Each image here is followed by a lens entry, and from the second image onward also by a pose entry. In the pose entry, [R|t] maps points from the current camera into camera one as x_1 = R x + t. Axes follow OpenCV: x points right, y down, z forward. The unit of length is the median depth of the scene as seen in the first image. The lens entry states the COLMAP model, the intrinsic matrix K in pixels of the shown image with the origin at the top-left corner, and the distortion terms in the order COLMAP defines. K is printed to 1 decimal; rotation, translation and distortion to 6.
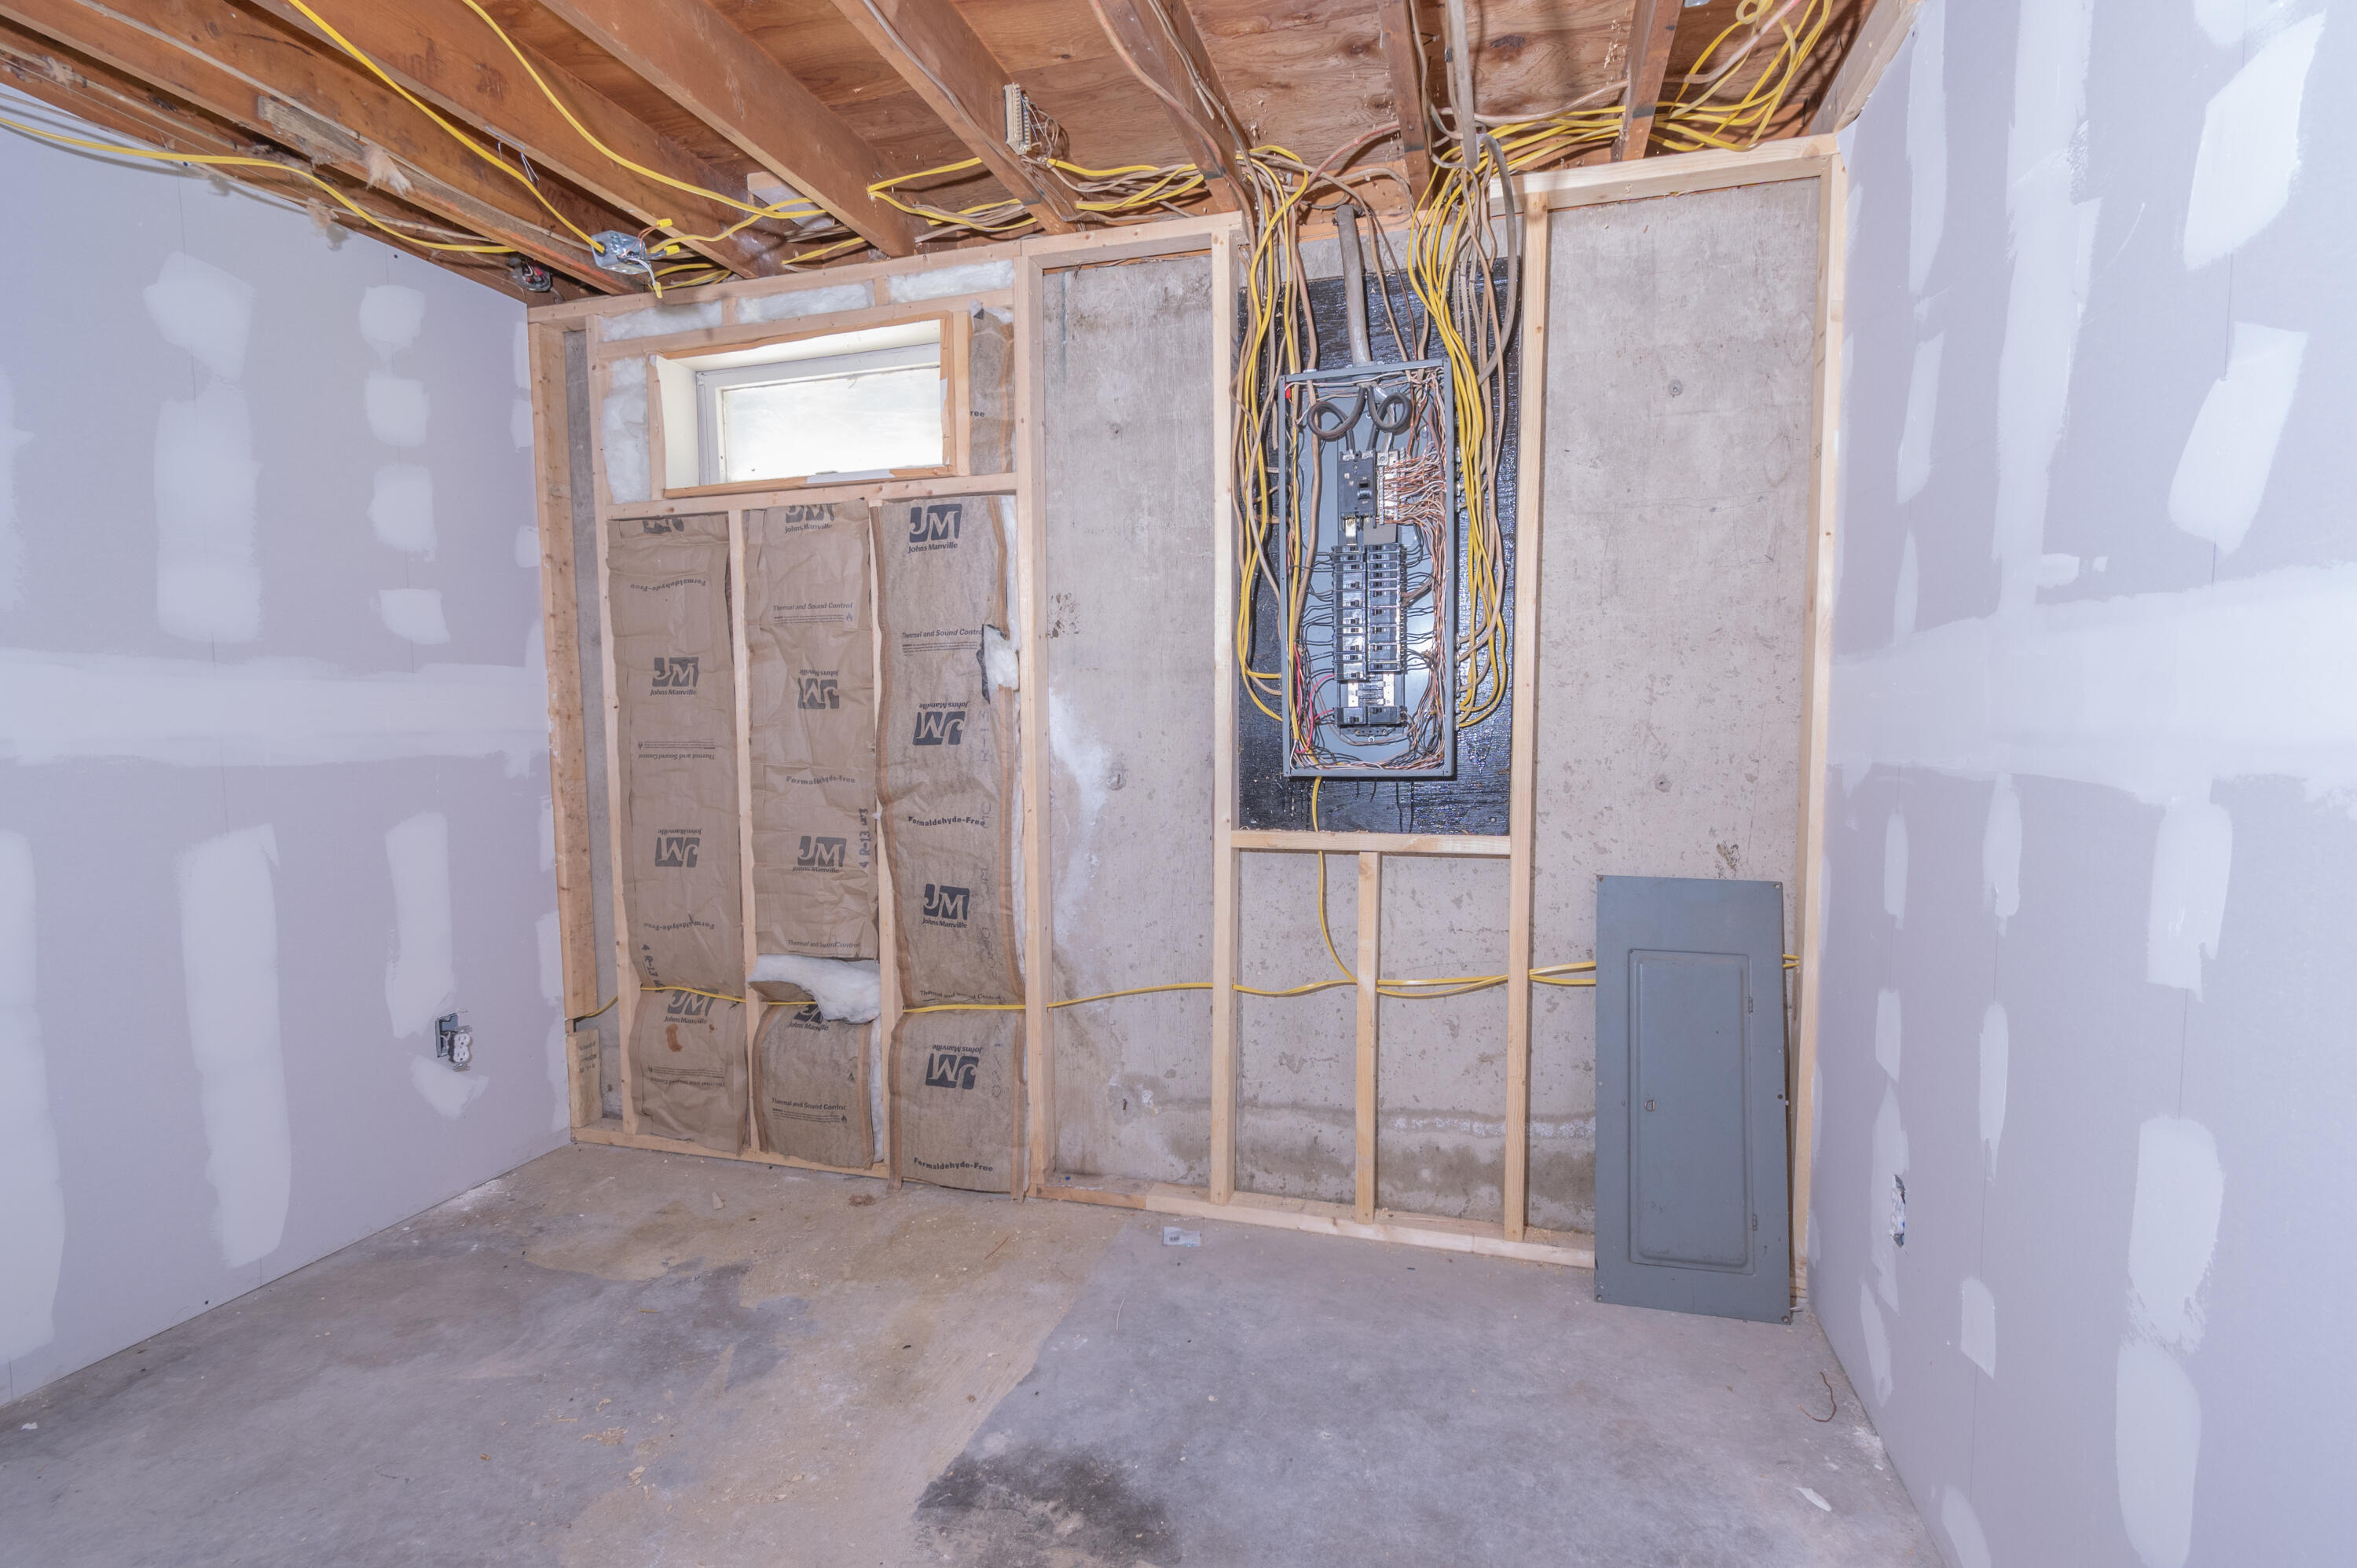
lens RADIAL K [[1108.3, 0, 1205.5], [0, 1108.3, 808.8], [0, 0, 1]] dist [0.012139, -0.007996]
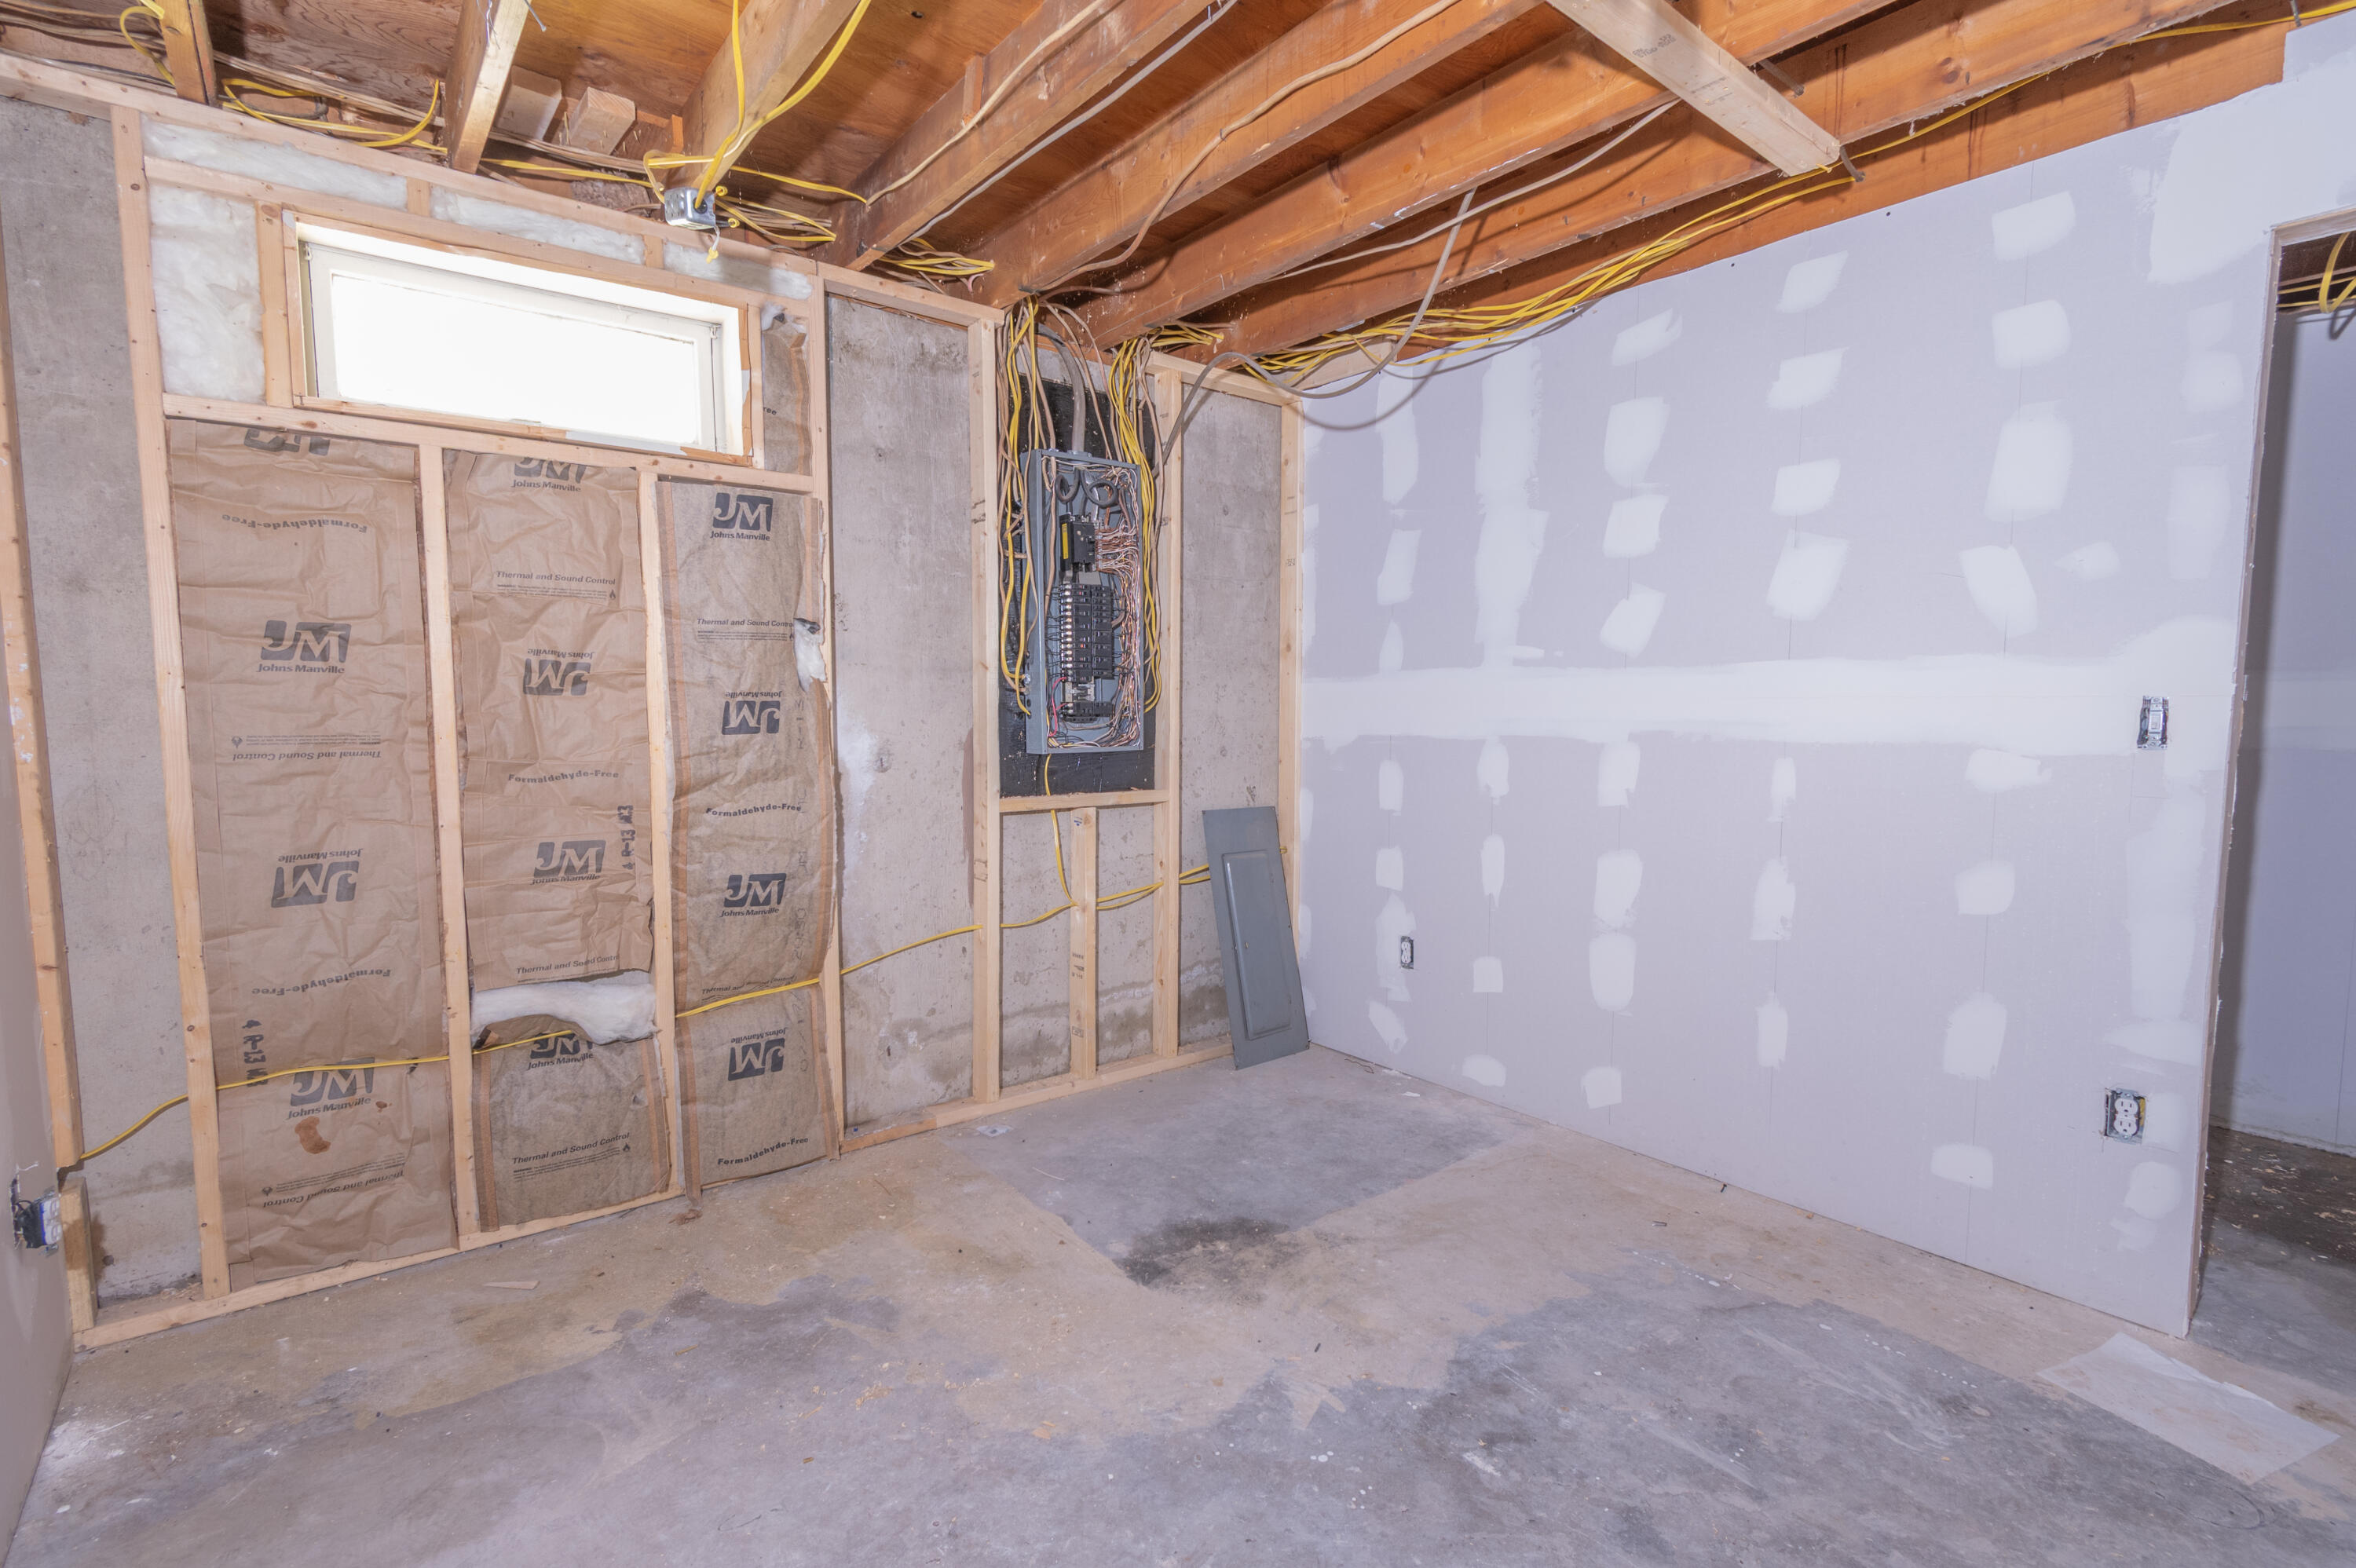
lens RADIAL K [[1107.8, 0, 1205.0], [0, 1107.8, 808.8], [0, 0, 1]] dist [0.012139, -0.007996]
pose [[0.561968, -0.068427, 0.824324, -0.853620], [0.058772, 0.997357, 0.042724, -0.009115], [-0.825069, 0.024438, 0.564504, 0.097334]]
